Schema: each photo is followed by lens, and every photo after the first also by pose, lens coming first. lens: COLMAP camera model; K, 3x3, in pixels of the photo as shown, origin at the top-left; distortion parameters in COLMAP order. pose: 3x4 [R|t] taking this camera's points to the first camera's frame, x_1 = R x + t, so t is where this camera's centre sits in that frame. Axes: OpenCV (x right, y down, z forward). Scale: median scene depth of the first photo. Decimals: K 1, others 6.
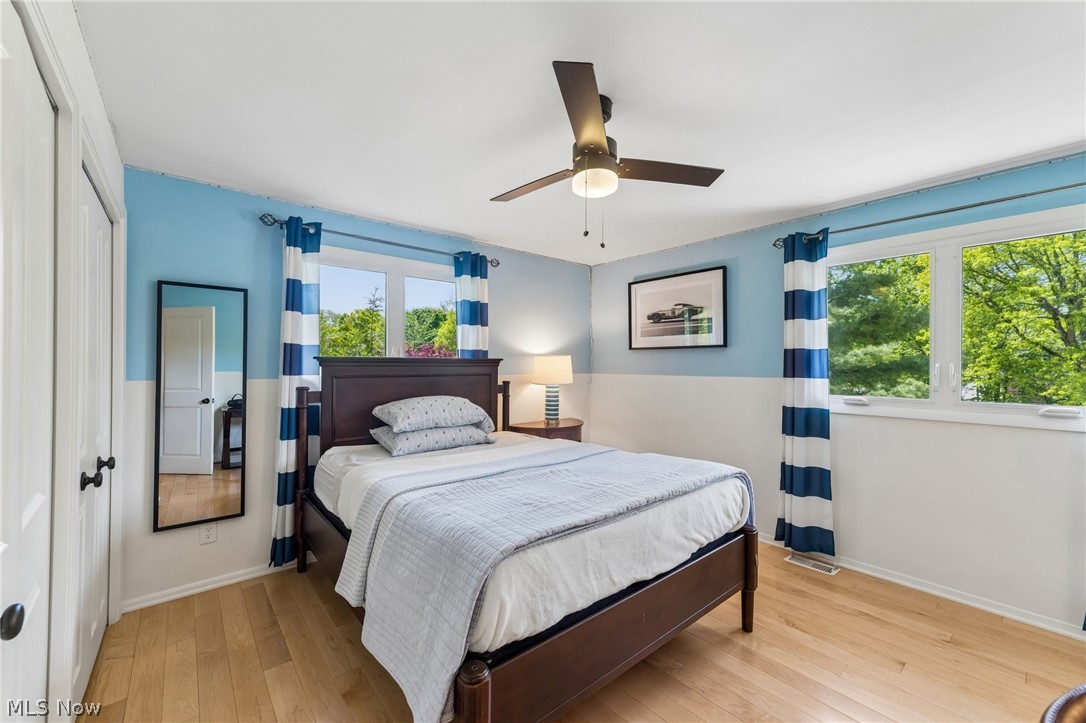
lens RADIAL K [[433.5, 0, 479.3], [0, 433.5, 361.5], [0, 0, 1]] dist [0.000309, -0.000059]
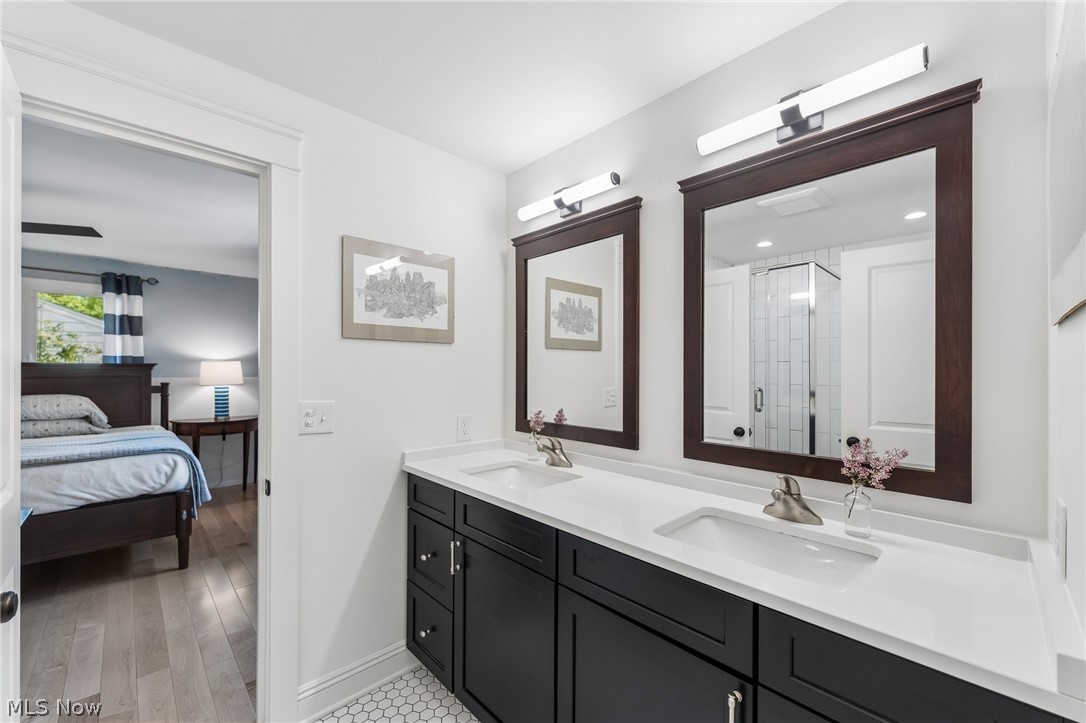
lens RADIAL K [[439.7, 0, 538.1], [0, 439.7, 369.3], [0, 0, 1]] dist [0.000097, -0.000336]
pose [[0.998123, -0.000633, 0.061231, 1.140293], [0.000502, 0.999998, 0.002148, 0.007640], [-0.061233, -0.002113, 0.998121, -0.282666]]
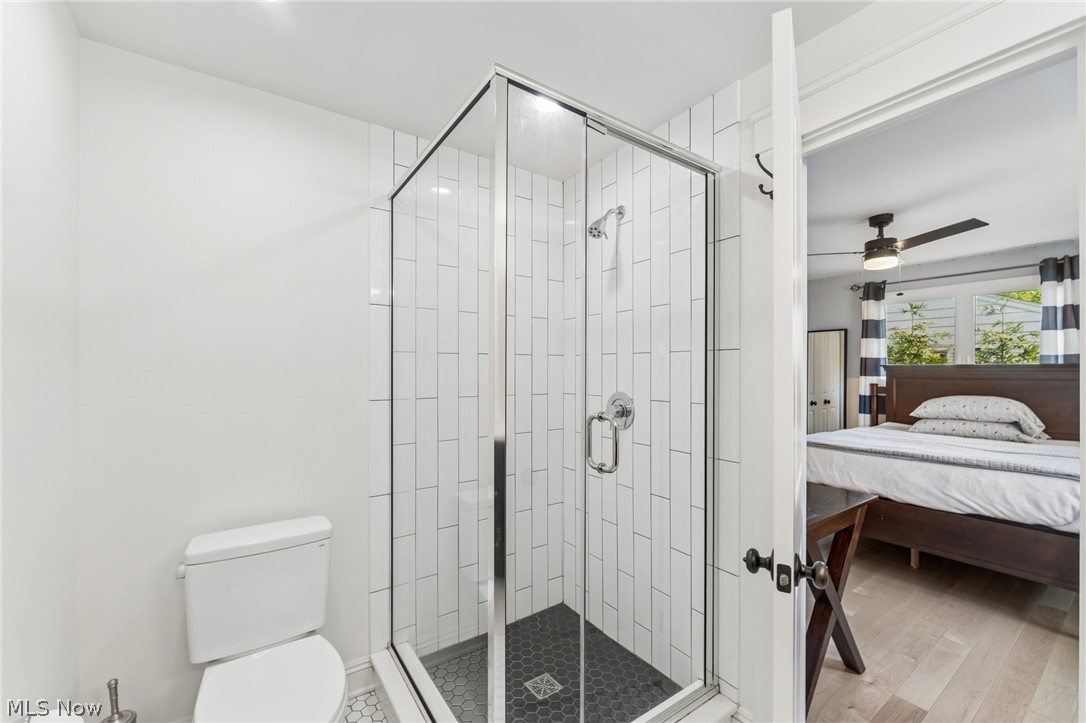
lens RADIAL K [[439.7, 0, 538.1], [0, 439.7, 369.3], [0, 0, 1]] dist [0.000097, -0.000336]
pose [[-0.103198, -0.005208, -0.994647, 1.199460], [0.000040, 0.999986, -0.005240, 0.011840], [0.994661, -0.000580, -0.103197, -0.085250]]
